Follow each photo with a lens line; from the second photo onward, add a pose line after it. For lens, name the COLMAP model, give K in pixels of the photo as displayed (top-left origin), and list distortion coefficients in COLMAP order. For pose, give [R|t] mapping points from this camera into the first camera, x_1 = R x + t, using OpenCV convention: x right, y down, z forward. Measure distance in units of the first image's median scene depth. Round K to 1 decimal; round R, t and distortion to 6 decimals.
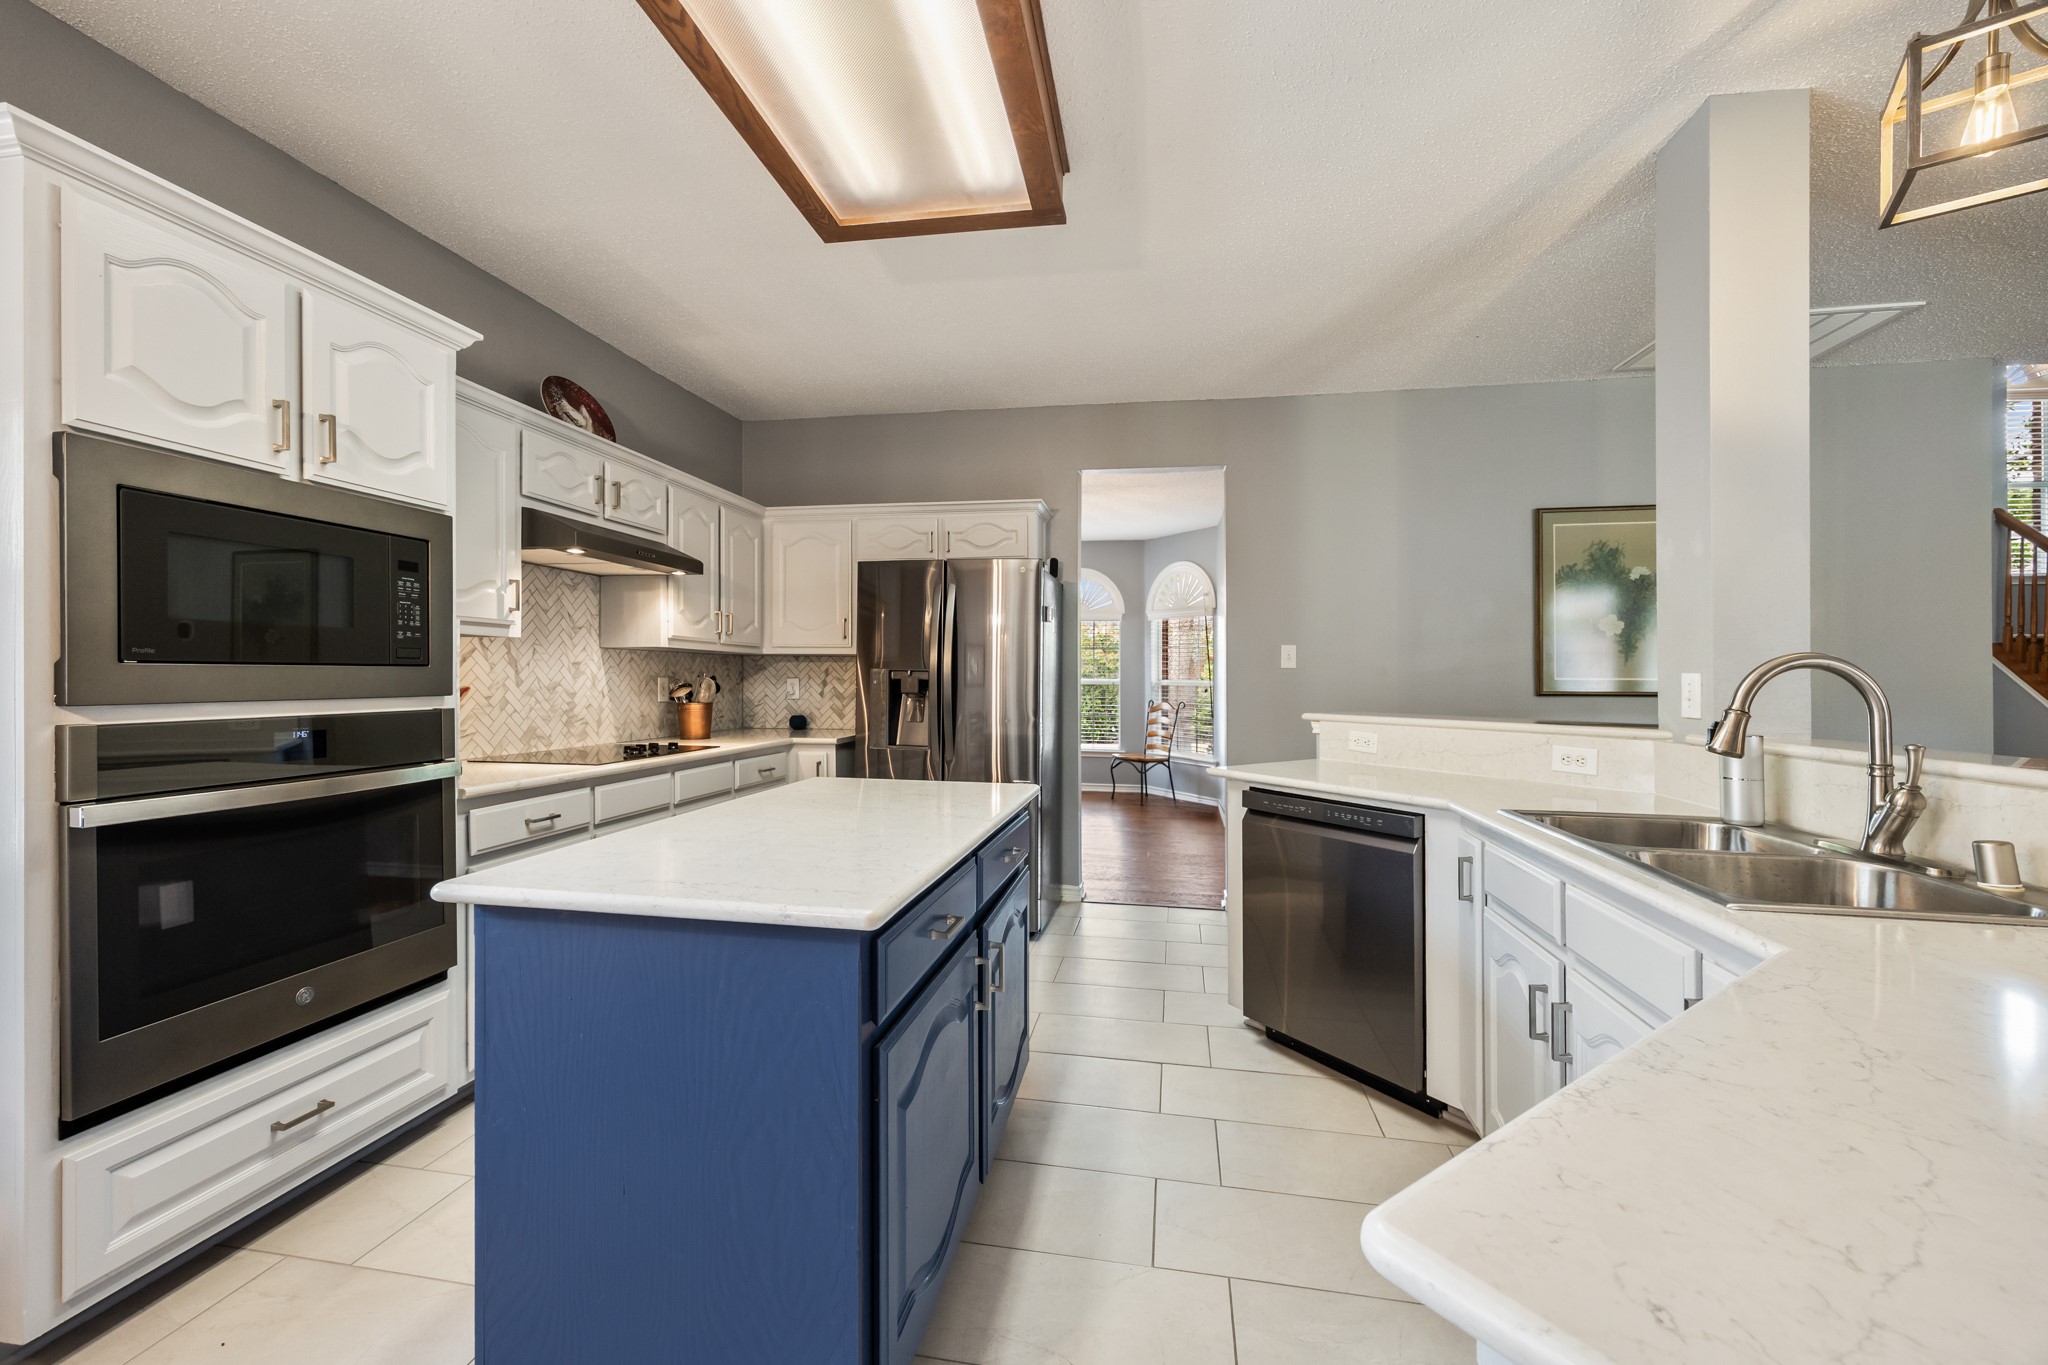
lens RADIAL K [[787.0, 0, 1032.4], [0, 787.0, 679.4], [0, 0, 1]] dist [-0.001032, 0.000433]
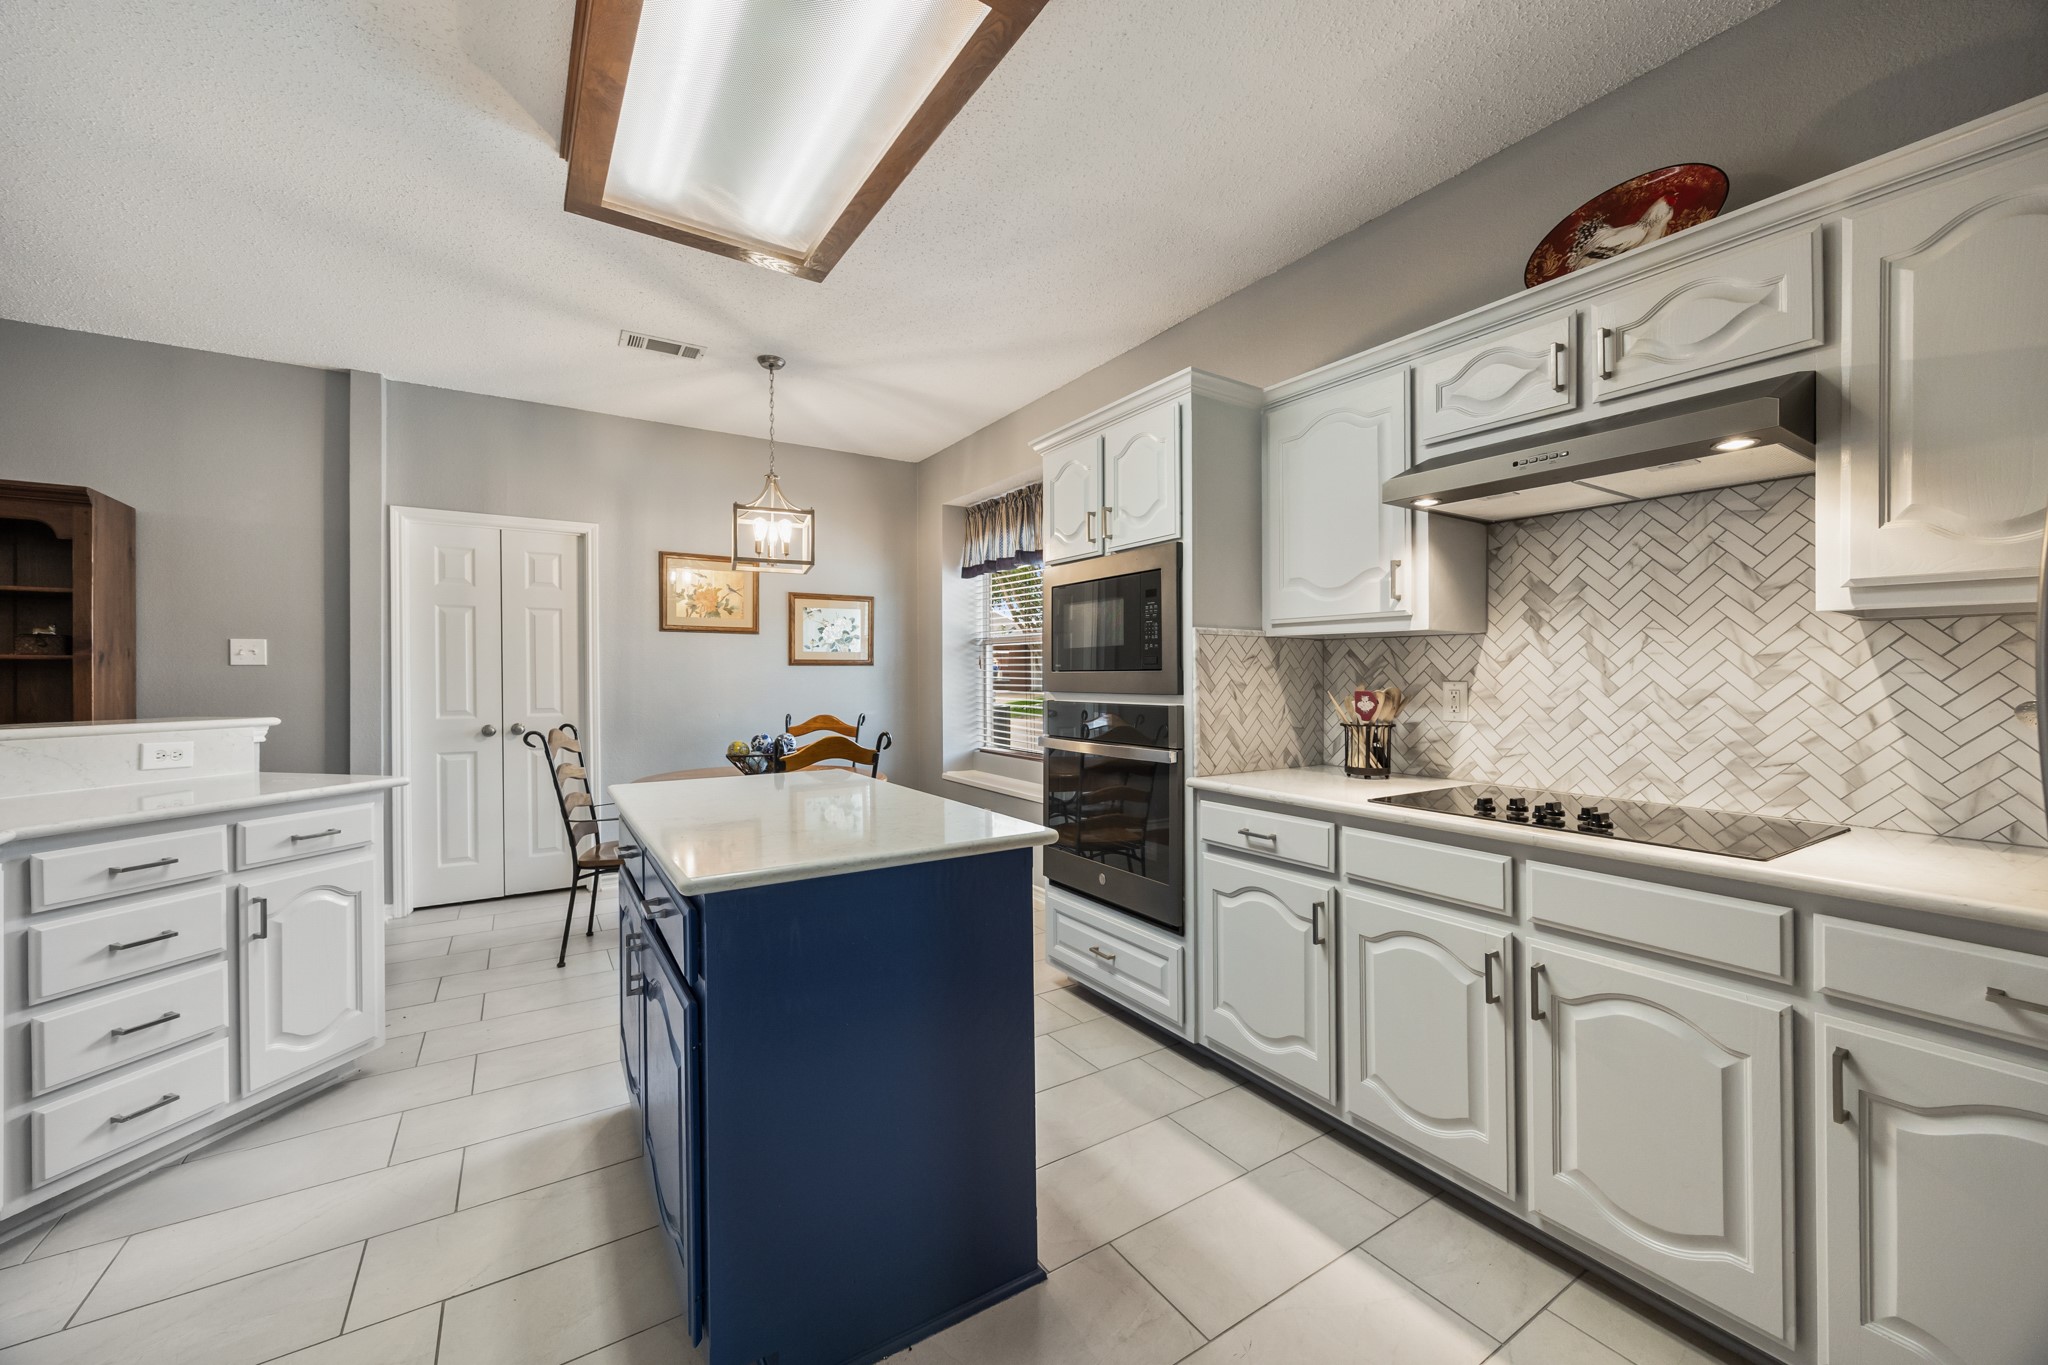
lens RADIAL K [[787.0, 0, 1032.4], [0, 787.0, 679.4], [0, 0, 1]] dist [-0.001032, 0.000433]
pose [[-0.734331, -0.003766, -0.678781, 0.139409], [-0.007648, 0.999967, 0.002726, -0.002474], [0.678748, 0.007193, -0.734336, 1.089930]]
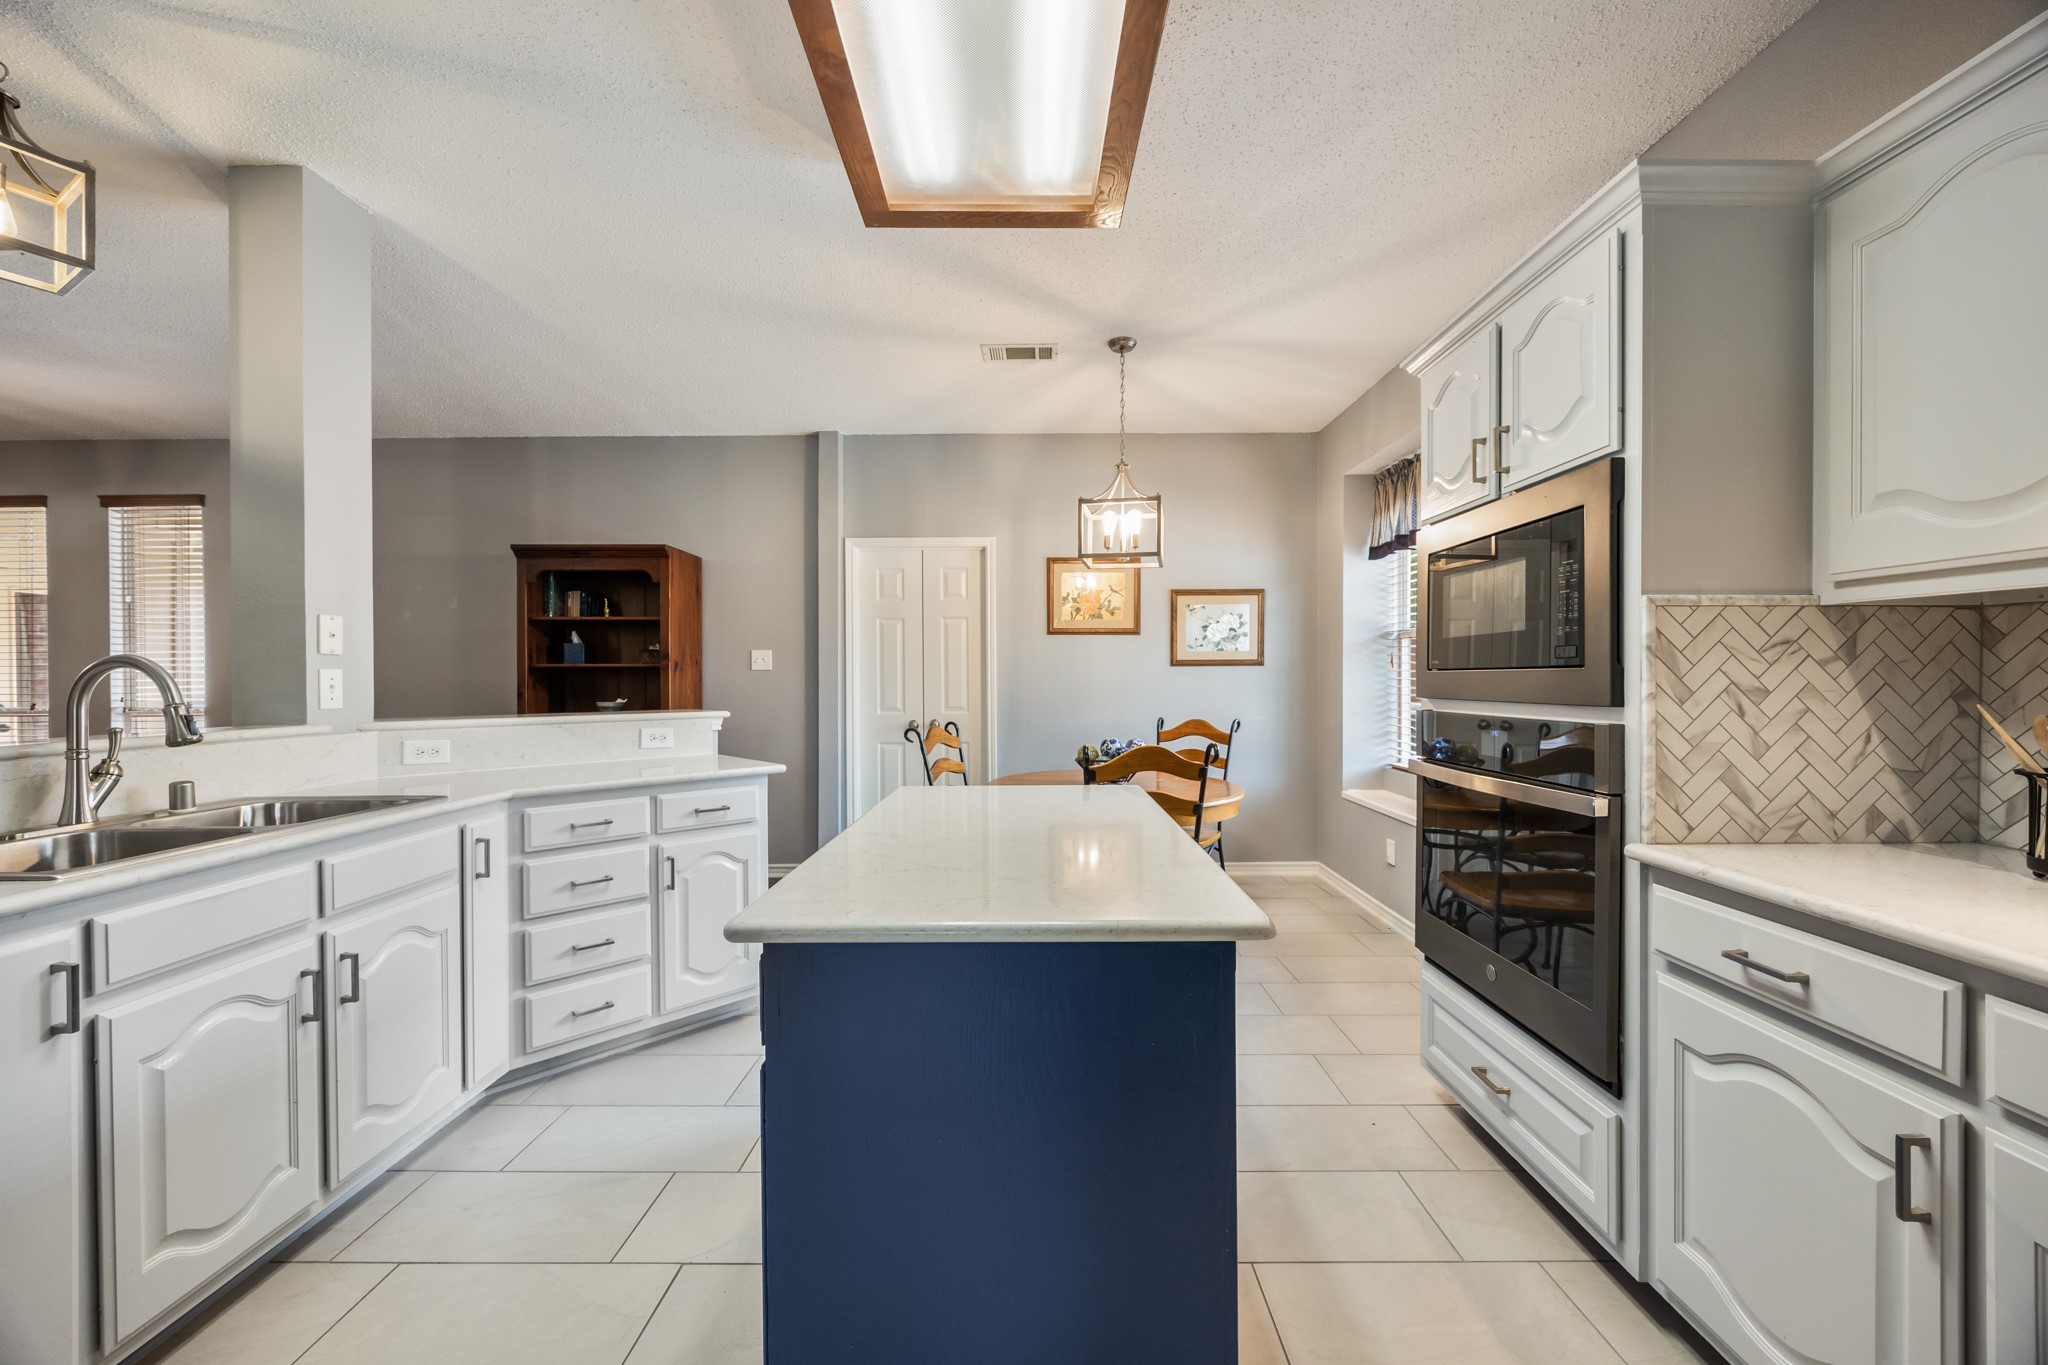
lens RADIAL K [[777.0, 0, 1028.8], [0, 777.0, 687.9], [0, 0, 1]] dist [-0.002675, 0.000300]
pose [[-0.986417, -0.002388, -0.164245, -0.058707], [-0.005089, 0.999859, 0.016025, -0.003384], [0.164183, 0.016643, -0.986289, 1.025843]]
